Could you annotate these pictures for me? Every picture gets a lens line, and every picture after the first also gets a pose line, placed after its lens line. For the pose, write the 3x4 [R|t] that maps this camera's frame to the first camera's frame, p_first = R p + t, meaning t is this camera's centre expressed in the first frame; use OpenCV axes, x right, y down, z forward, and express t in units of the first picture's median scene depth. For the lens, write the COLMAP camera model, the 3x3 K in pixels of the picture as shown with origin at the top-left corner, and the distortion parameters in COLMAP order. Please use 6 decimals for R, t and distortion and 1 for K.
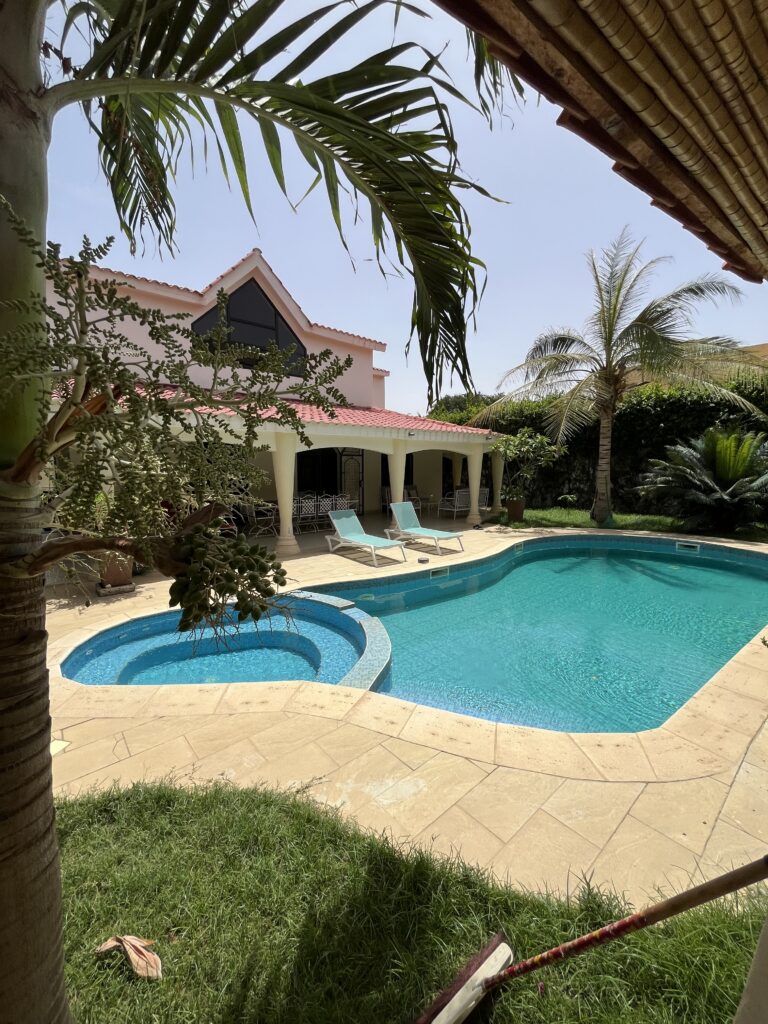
lens RADIAL K [[424.9, 0, 387.2], [0, 424.9, 512.8], [0, 0, 1]] dist [-0.000581, -0.000046]
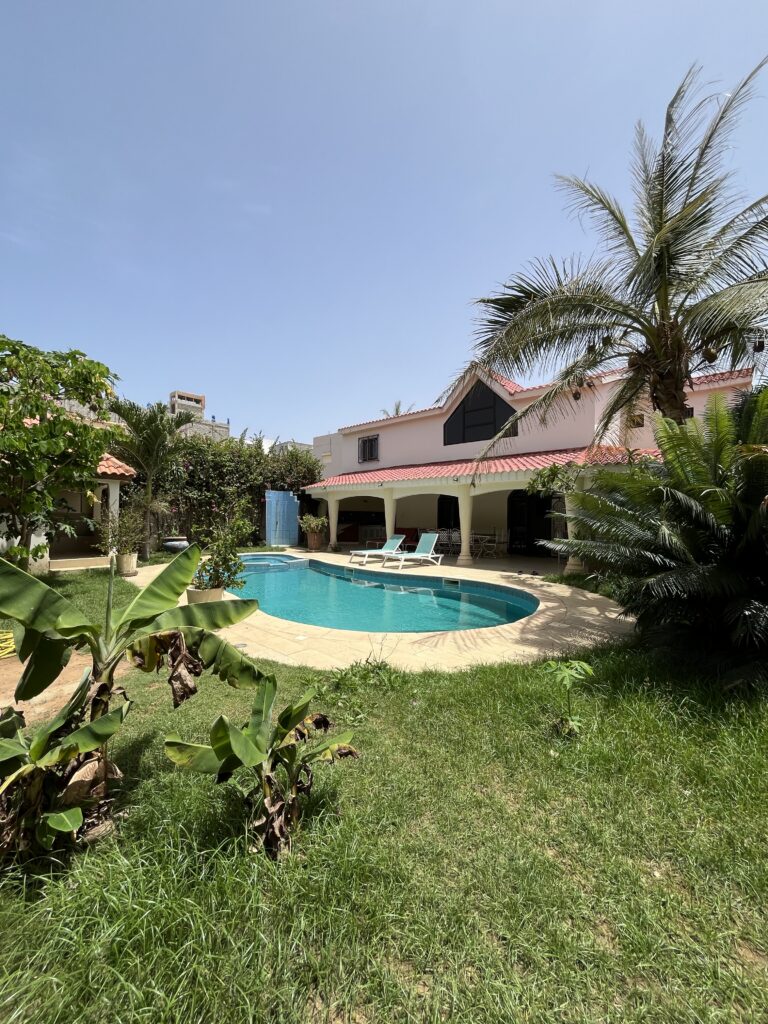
lens RADIAL K [[417.8, 0, 382.9], [0, 417.8, 530.0], [0, 0, 1]] dist [-0.000907, -0.000043]
pose [[0.062754, 0.037881, -0.997310, 1.112961], [-0.118026, 0.992549, 0.030274, -0.049729], [0.991026, 0.115808, 0.066758, 0.655312]]
